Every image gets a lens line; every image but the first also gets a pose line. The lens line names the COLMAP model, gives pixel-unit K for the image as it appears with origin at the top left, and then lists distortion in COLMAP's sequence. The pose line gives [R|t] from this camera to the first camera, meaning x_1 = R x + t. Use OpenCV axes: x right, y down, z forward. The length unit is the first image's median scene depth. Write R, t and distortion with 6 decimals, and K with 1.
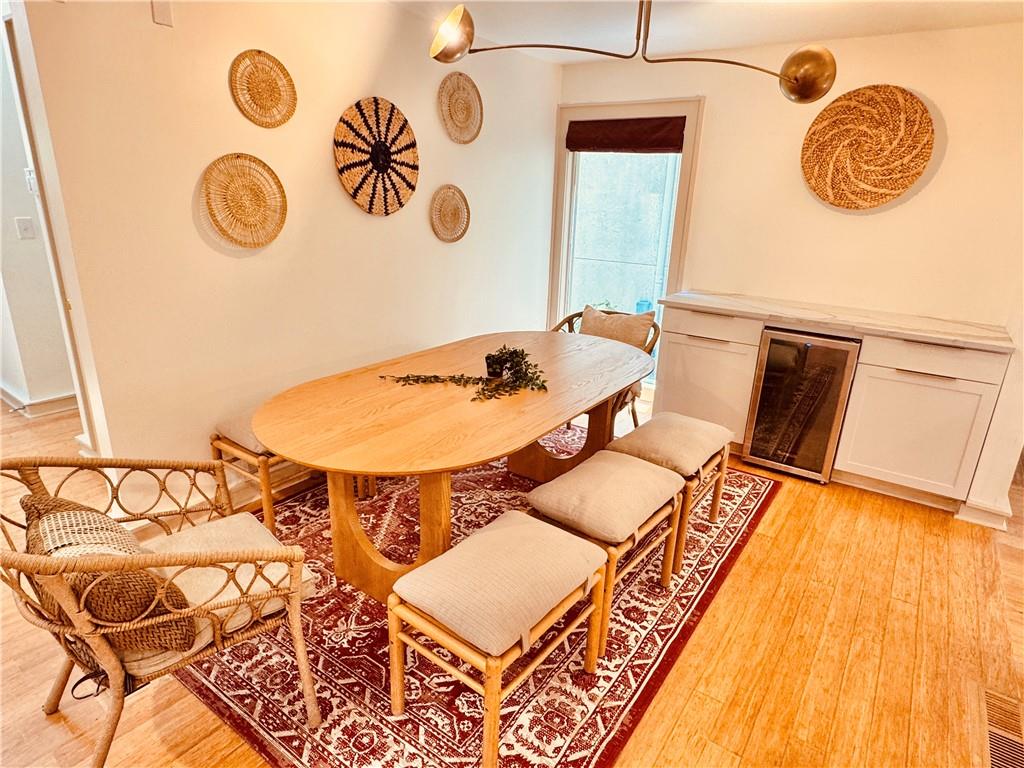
lens RADIAL K [[577.9, 0, 512.0], [0, 577.9, 384.0], [0, 0, 1]] dist [-0.002152, -0.000072]
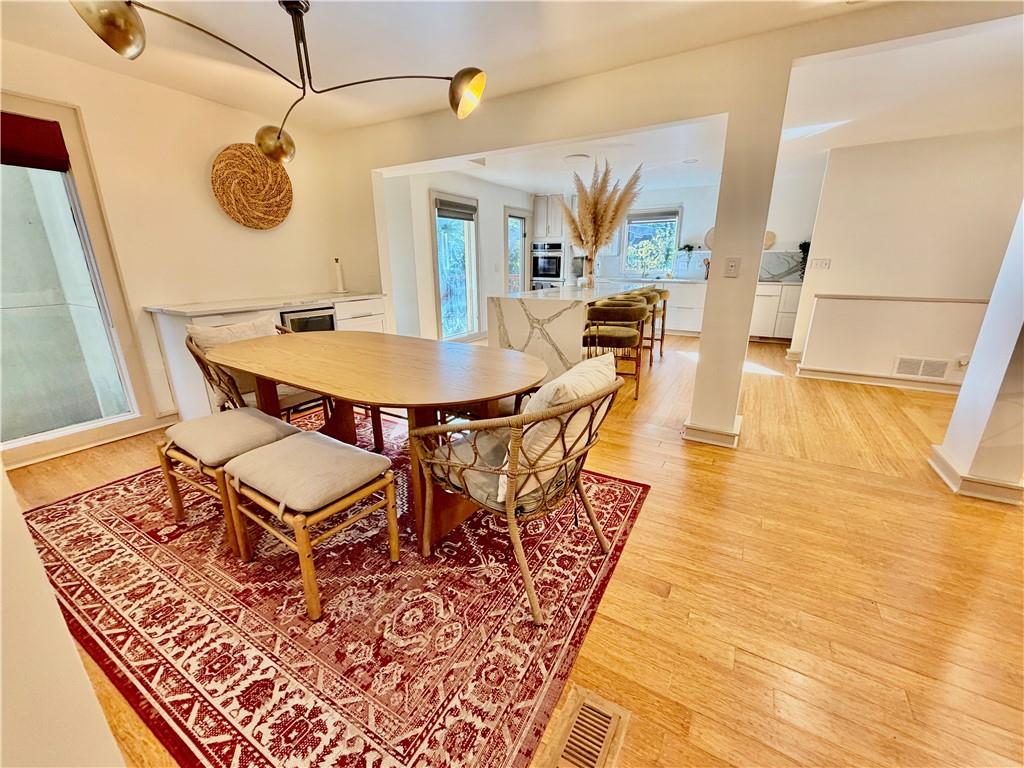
lens RADIAL K [[408.3, 0, 512.0], [0, 408.3, 384.0], [0, 0, 1]] dist [-0.000234, -0.000360]
pose [[-0.101738, -0.317769, 0.942694, -1.077833], [0.306927, 0.891356, 0.333588, -0.186346], [-0.946280, 0.323276, 0.006847, 0.941877]]
